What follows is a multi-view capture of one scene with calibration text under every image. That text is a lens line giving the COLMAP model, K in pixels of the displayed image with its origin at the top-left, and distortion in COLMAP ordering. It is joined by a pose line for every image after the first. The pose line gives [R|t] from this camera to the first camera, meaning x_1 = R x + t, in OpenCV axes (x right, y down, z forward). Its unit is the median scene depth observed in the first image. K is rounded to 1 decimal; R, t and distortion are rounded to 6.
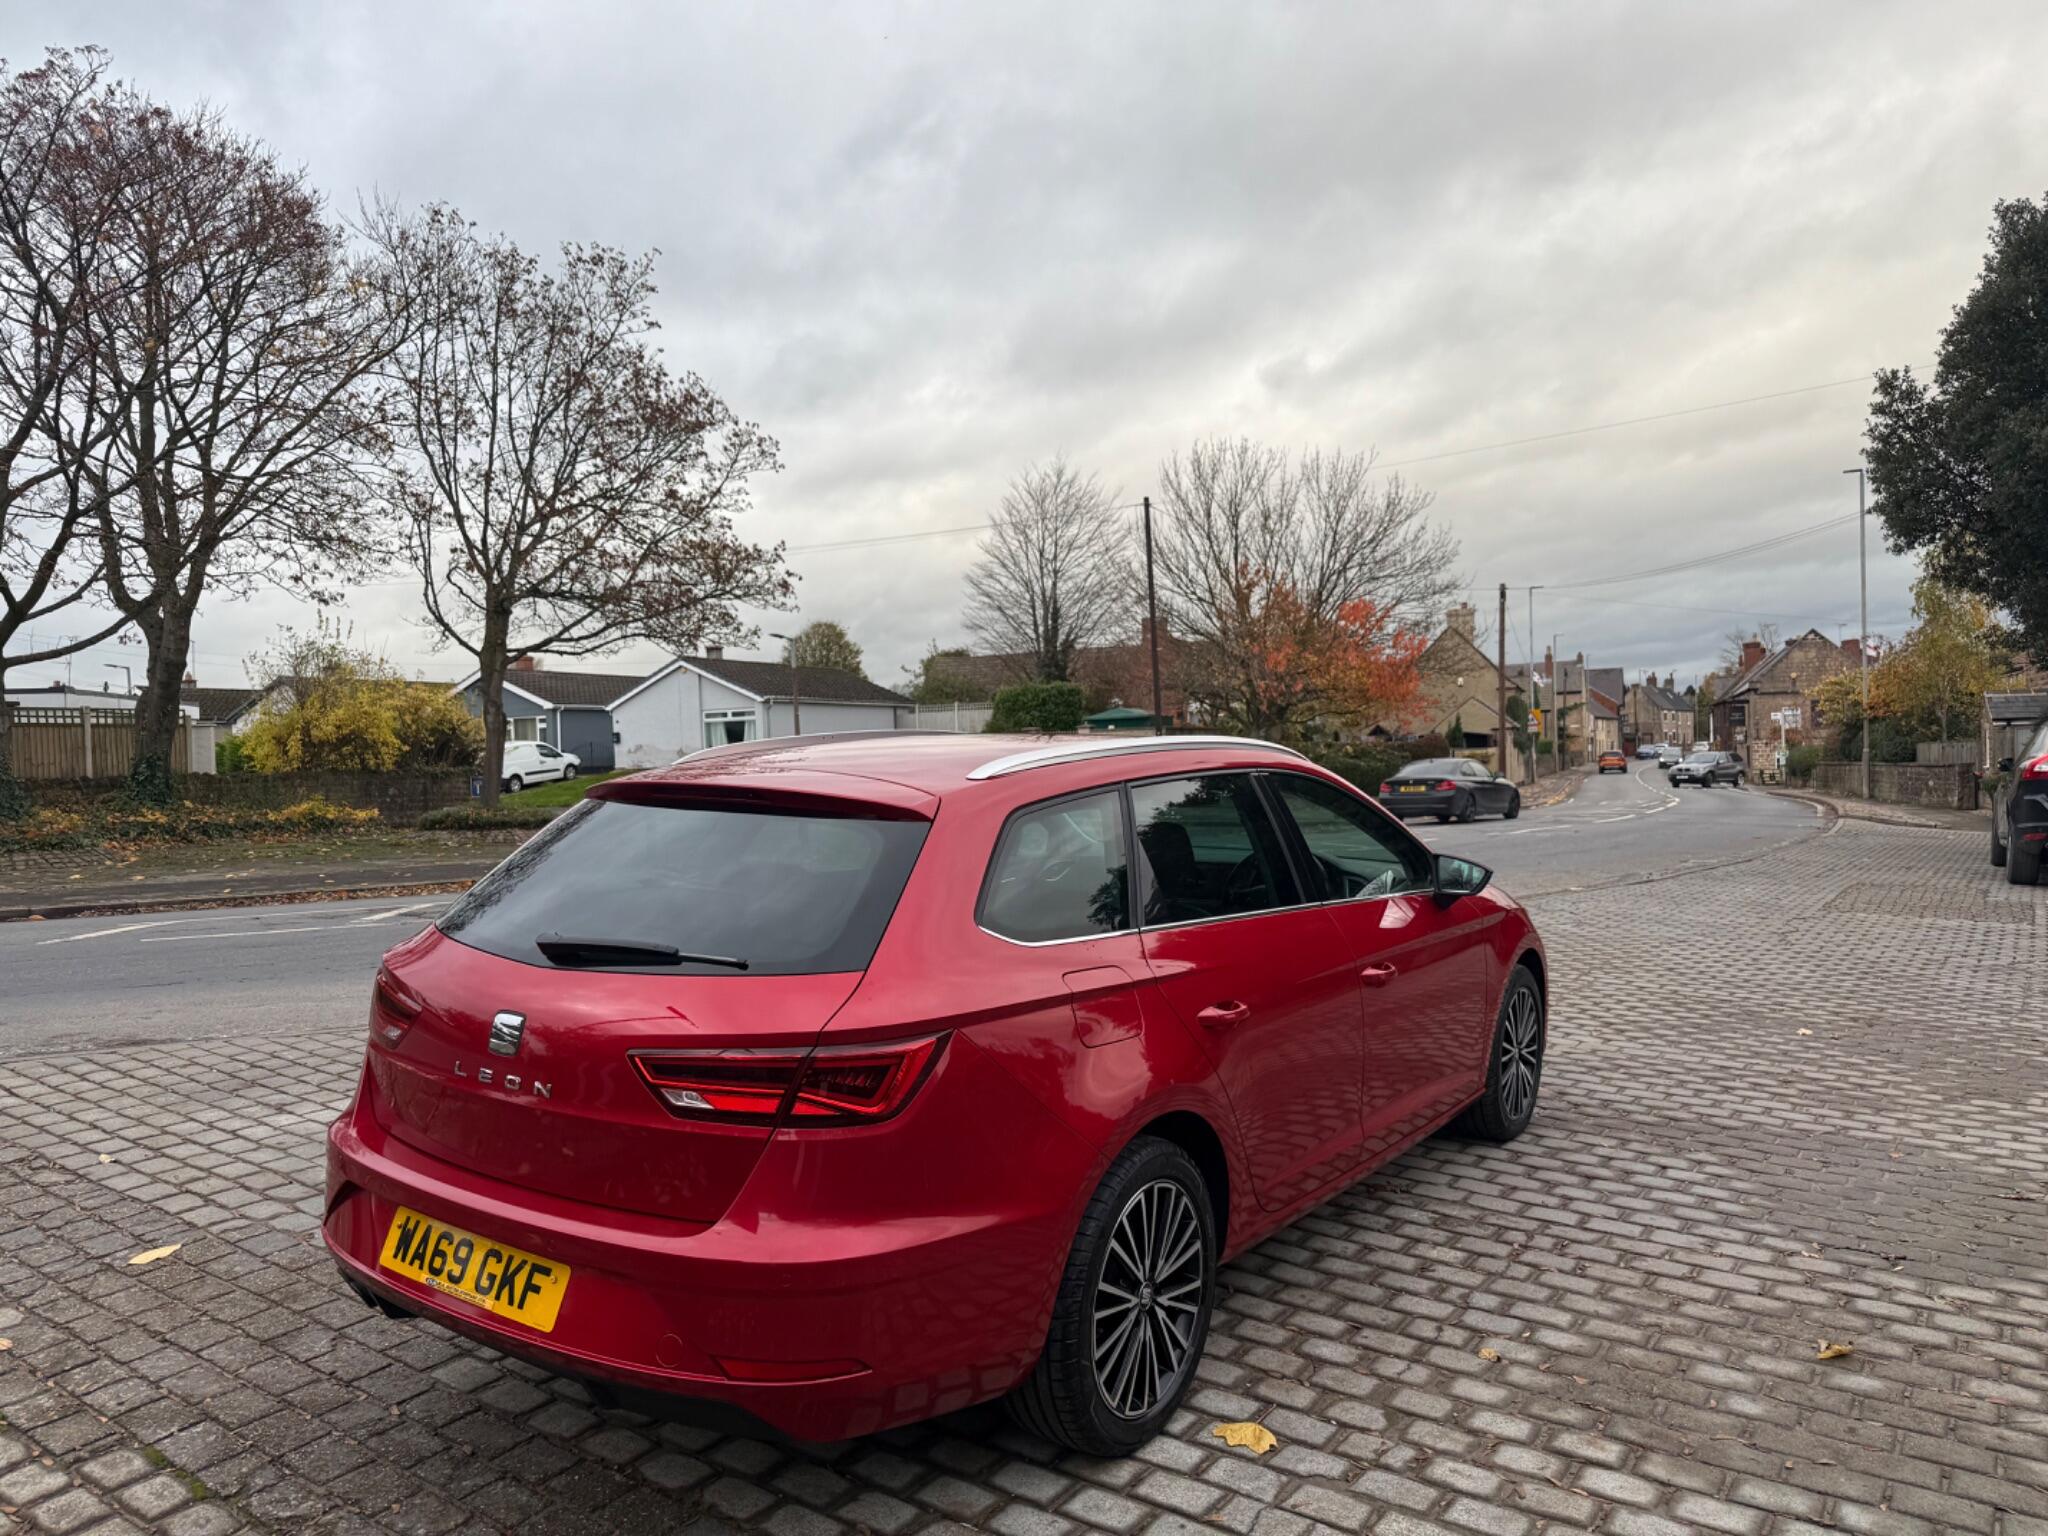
lens RADIAL K [[1434.3, 0, 1024.7], [0, 1434.3, 765.6], [0, 0, 1]] dist [0.059371, -0.074064]
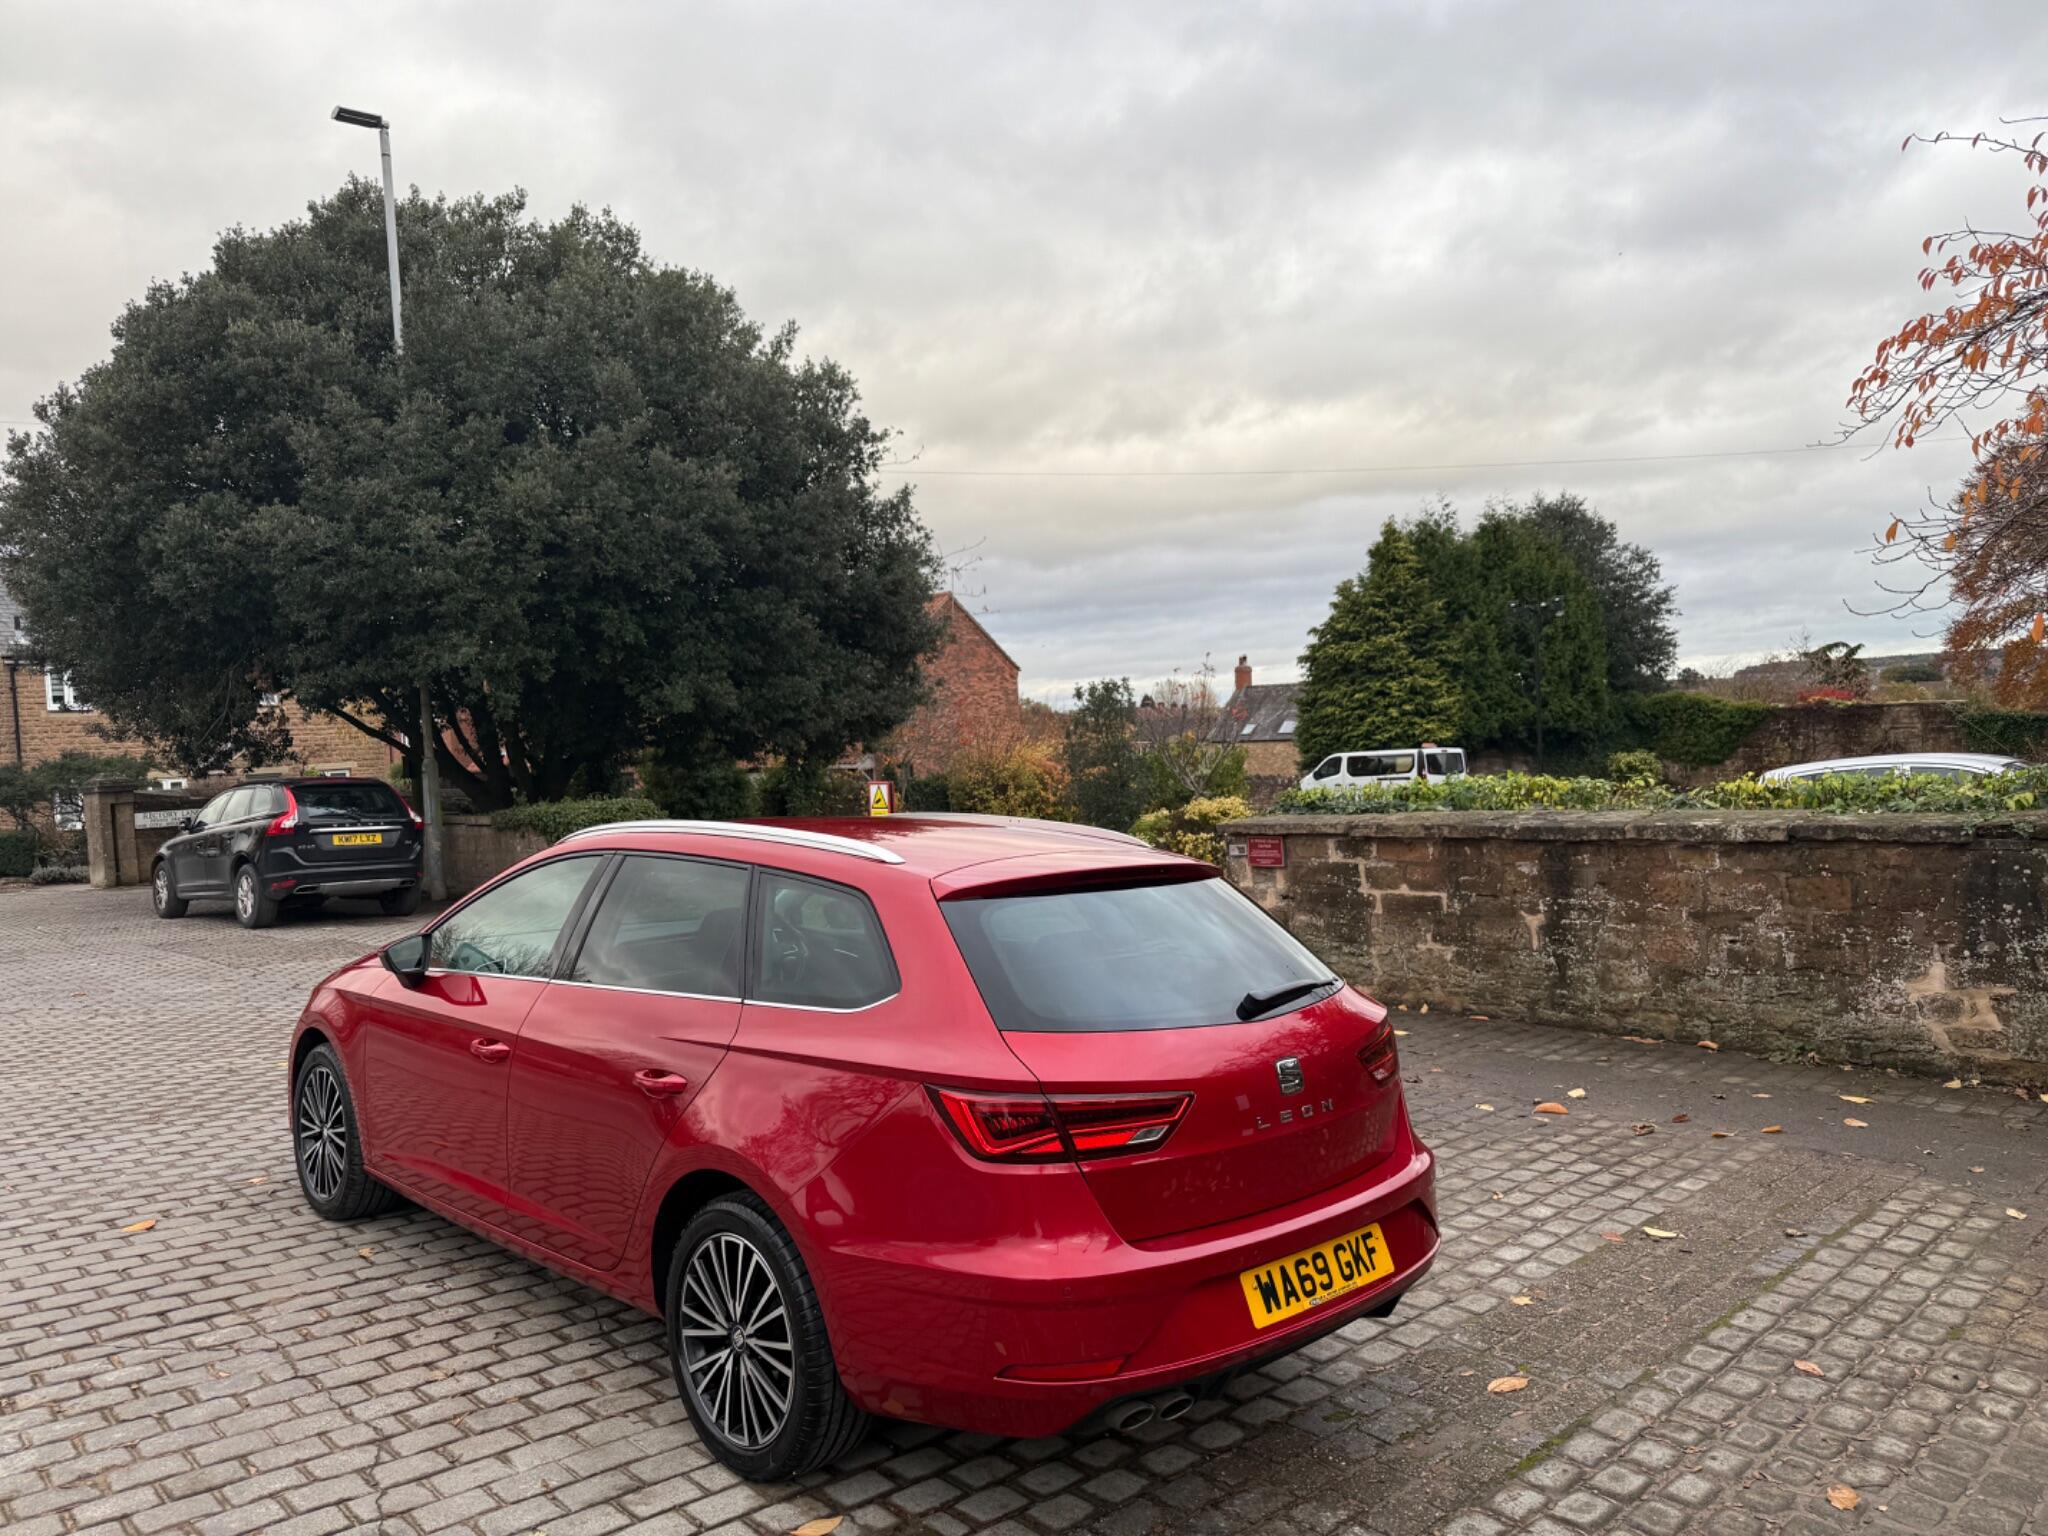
lens RADIAL K [[1434.3, 0, 1021.1], [0, 1434.3, 779.7], [0, 0, 1]] dist [0.059371, -0.074064]
pose [[0.227507, -0.016103, 0.973643, -0.171228], [0.044092, 0.999008, 0.006220, -0.008212], [-0.972778, 0.041514, 0.227991, 0.103103]]
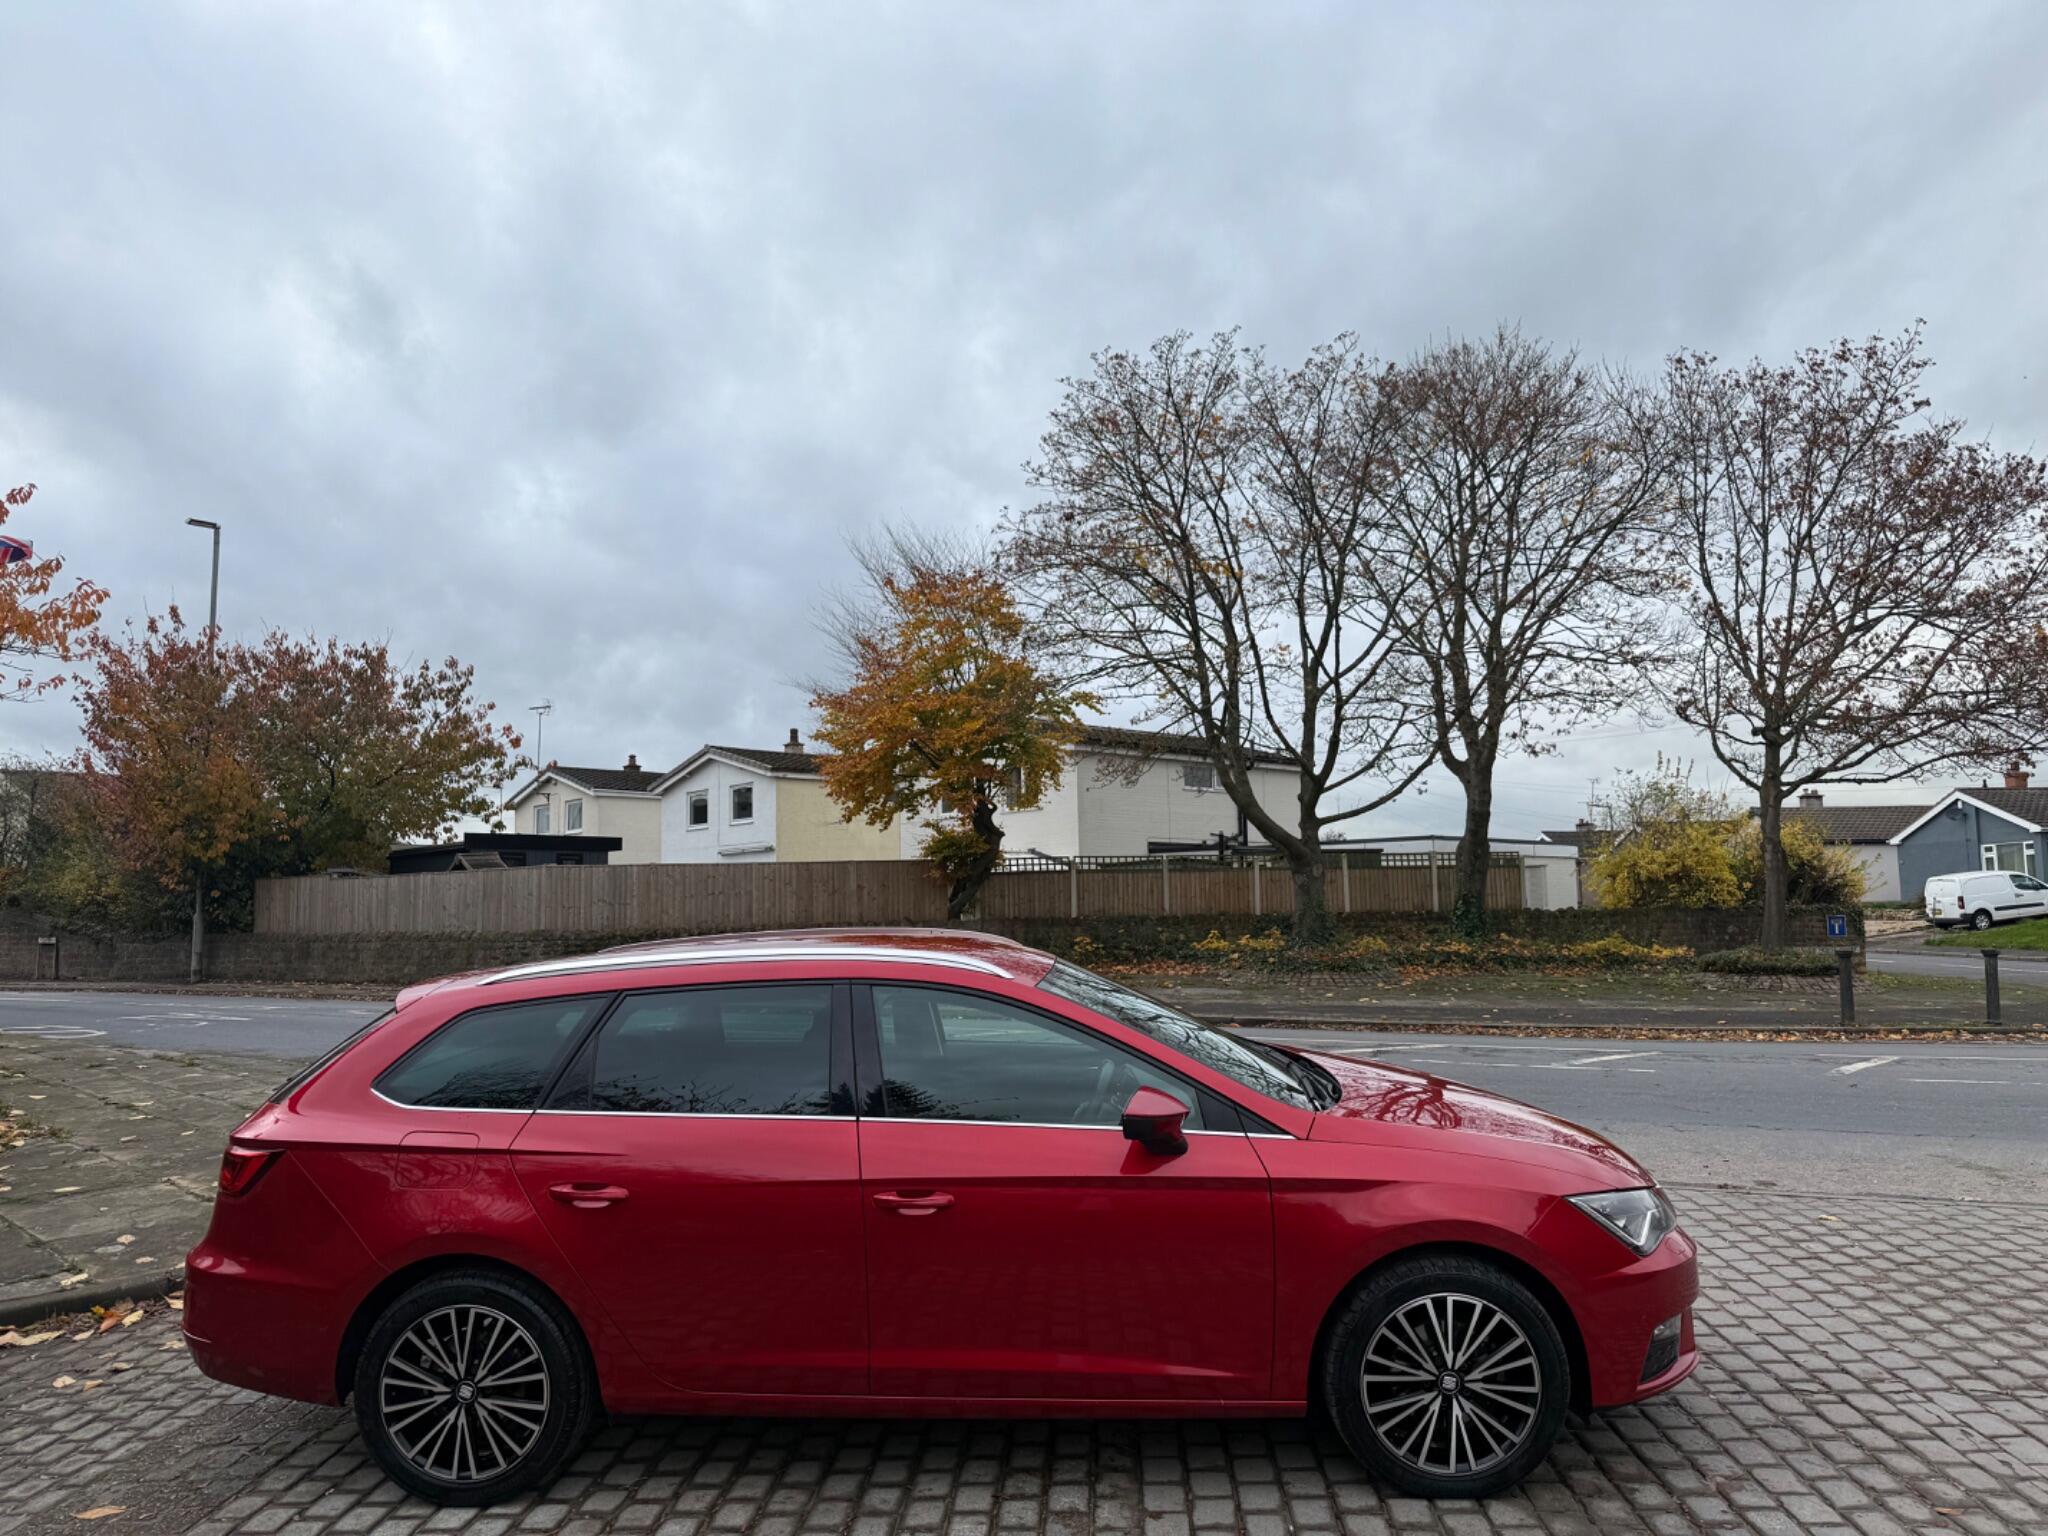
lens RADIAL K [[1434.3, 0, 1031.5], [0, 1434.3, 777.6], [0, 0, 1]] dist [0.059371, -0.074064]
pose [[0.530906, -0.060675, -0.845256, 0.181338], [-0.004530, 0.997216, -0.074429, -0.011345], [0.847419, 0.043344, 0.529153, 0.085906]]
